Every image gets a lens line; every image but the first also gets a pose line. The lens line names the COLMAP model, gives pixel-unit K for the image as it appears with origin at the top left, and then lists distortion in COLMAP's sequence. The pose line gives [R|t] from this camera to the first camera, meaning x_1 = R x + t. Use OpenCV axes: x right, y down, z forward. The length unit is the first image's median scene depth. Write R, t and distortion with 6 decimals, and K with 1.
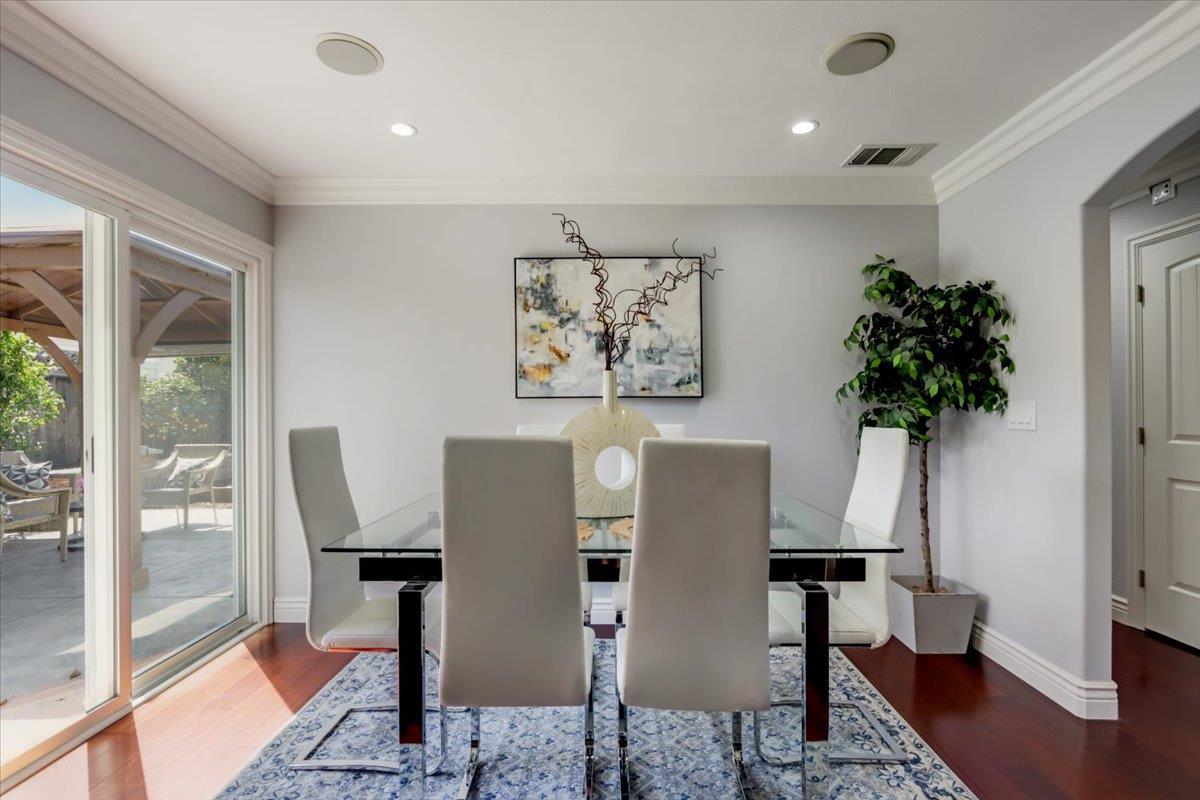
lens RADIAL K [[555.6, 0, 599.9], [0, 555.6, 414.0], [0, 0, 1]] dist [-0.000678, -0.000196]
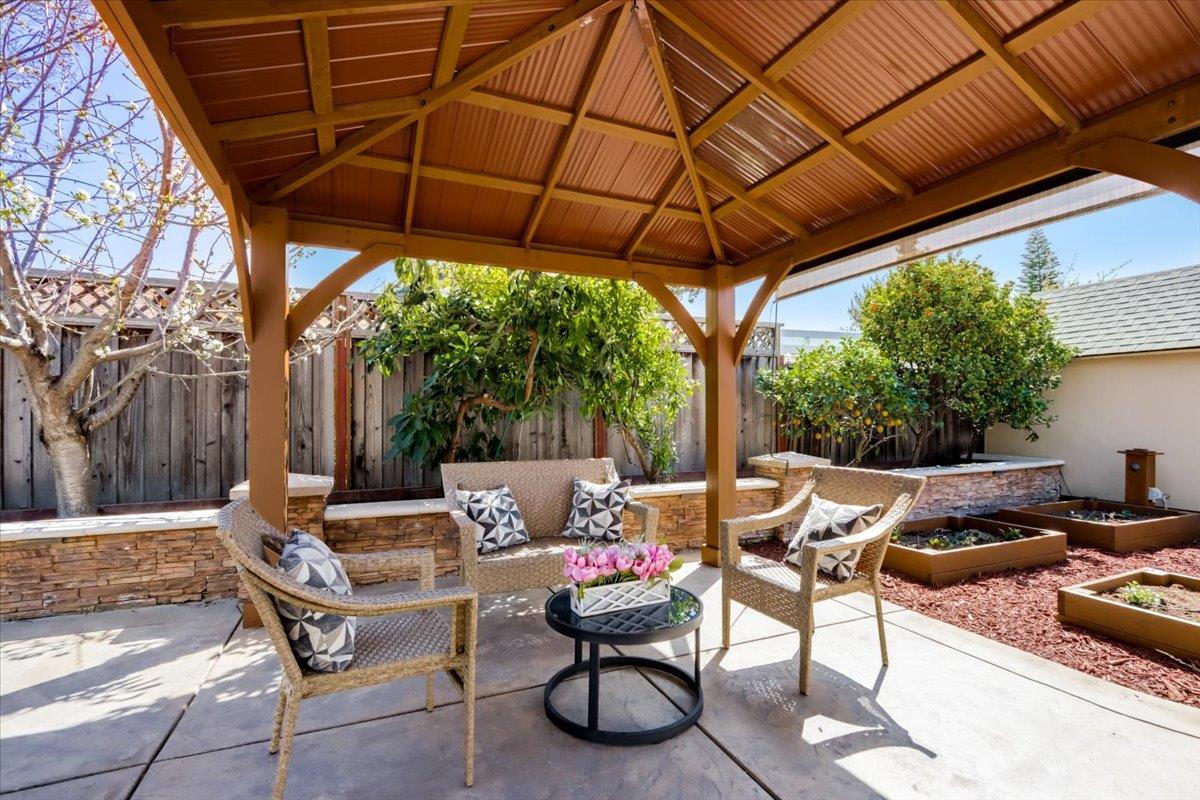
lens RADIAL K [[555.6, 0, 599.9], [0, 555.6, 414.0], [0, 0, 1]] dist [-0.000678, -0.000196]
pose [[0.410160, 0.011979, -0.911935, -0.428390], [-0.002252, 0.999924, 0.012122, 0.007401], [0.912011, -0.002918, 0.410156, 0.670934]]
